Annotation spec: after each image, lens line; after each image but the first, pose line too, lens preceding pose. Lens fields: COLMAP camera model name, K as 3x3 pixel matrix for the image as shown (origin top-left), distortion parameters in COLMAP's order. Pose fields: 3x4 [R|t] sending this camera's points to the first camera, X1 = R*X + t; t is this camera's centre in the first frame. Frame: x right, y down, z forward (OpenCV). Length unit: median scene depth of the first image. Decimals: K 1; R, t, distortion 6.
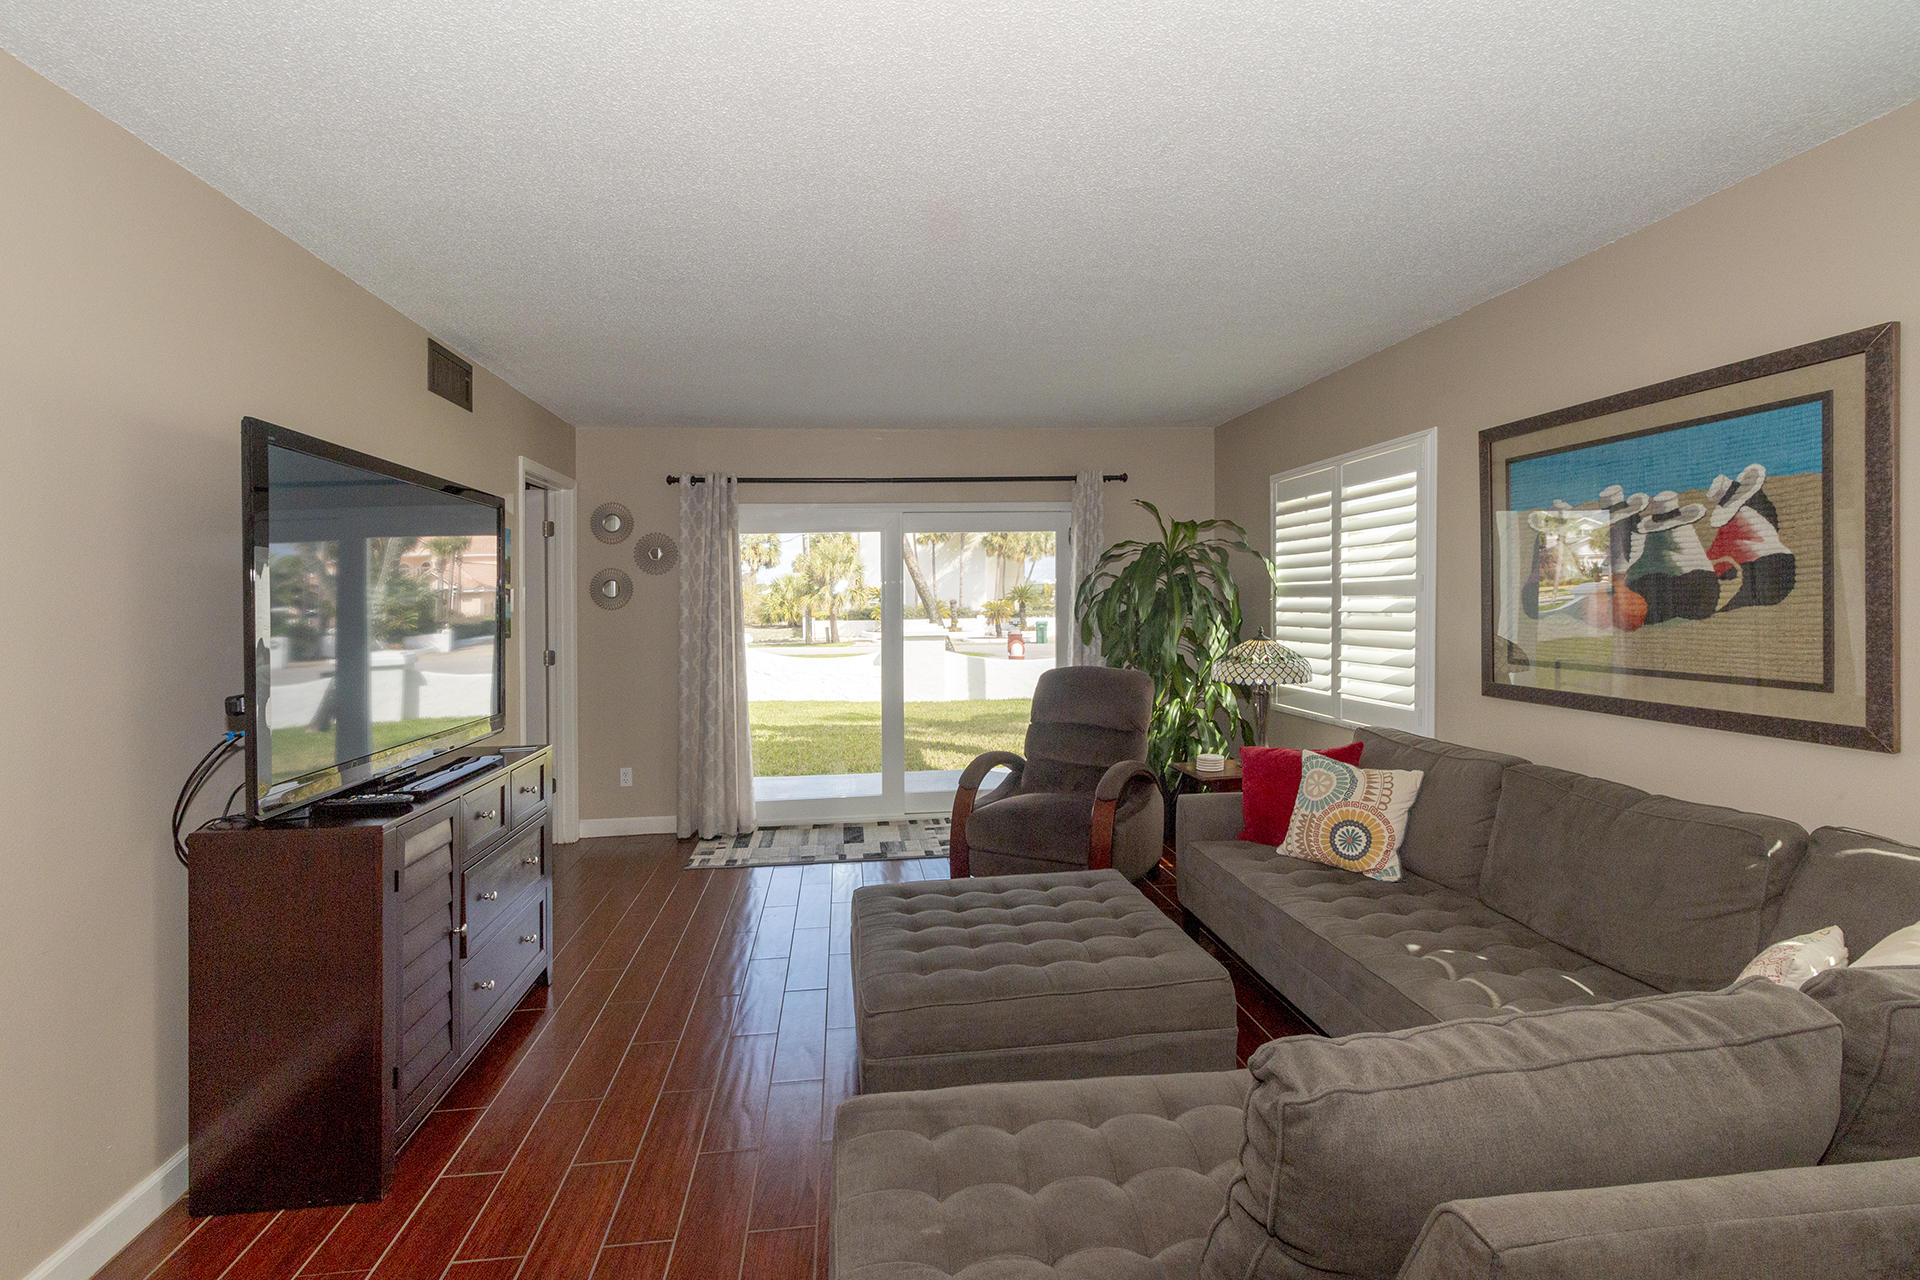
lens RADIAL K [[908.9, 0, 960.0], [0, 908.9, 640.0], [0, 0, 1]] dist [0.001502, 0.000646]
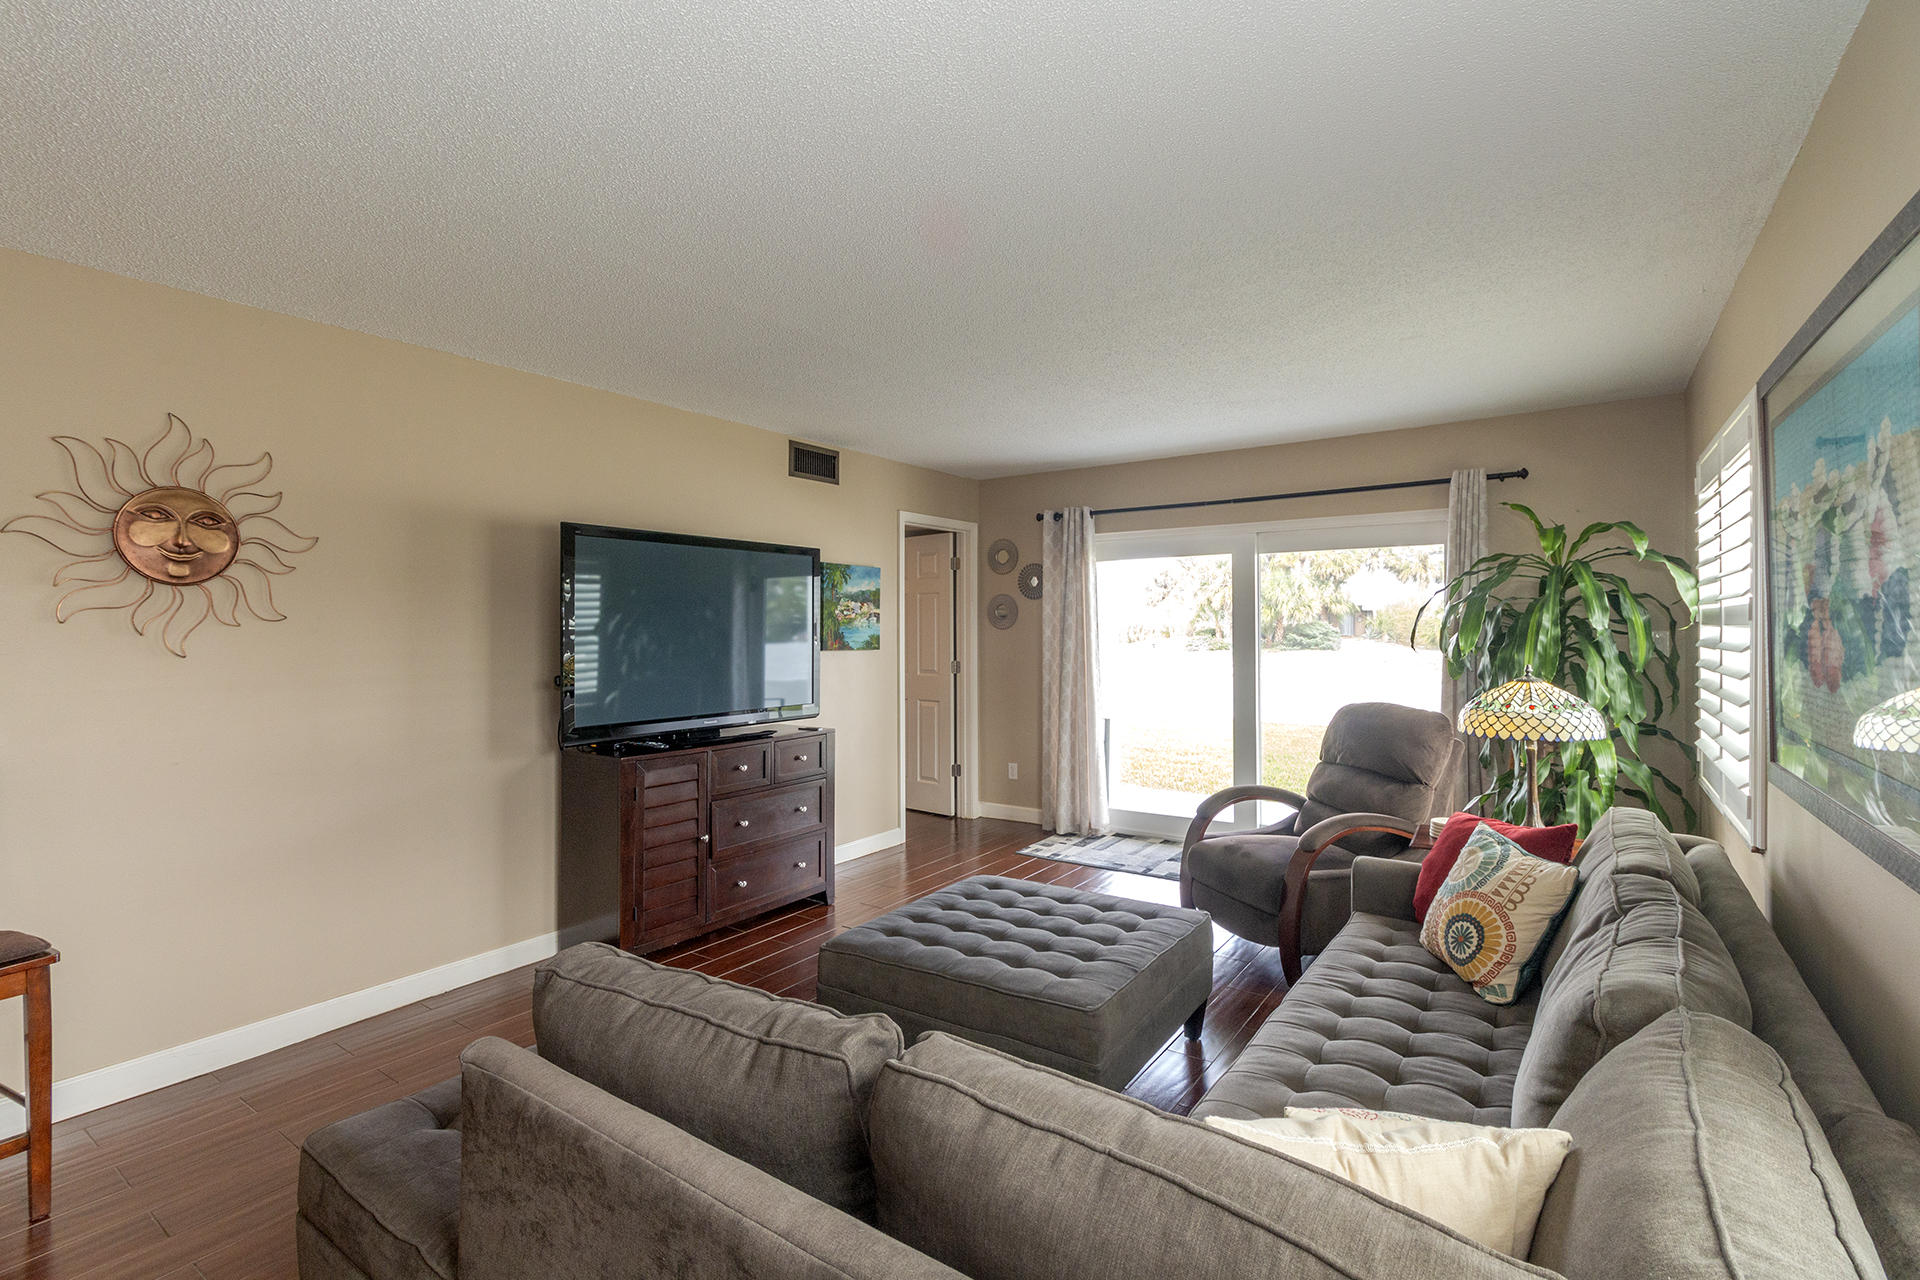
lens RADIAL K [[897.7, 0, 915.7], [0, 897.7, 649.2], [0, 0, 1]] dist [-0.000191, -0.000053]
pose [[0.733229, 0.030349, -0.679304, 0.434519], [-0.035742, 0.999343, 0.006068, -0.012729], [0.679042, 0.019830, 0.733832, 0.077745]]
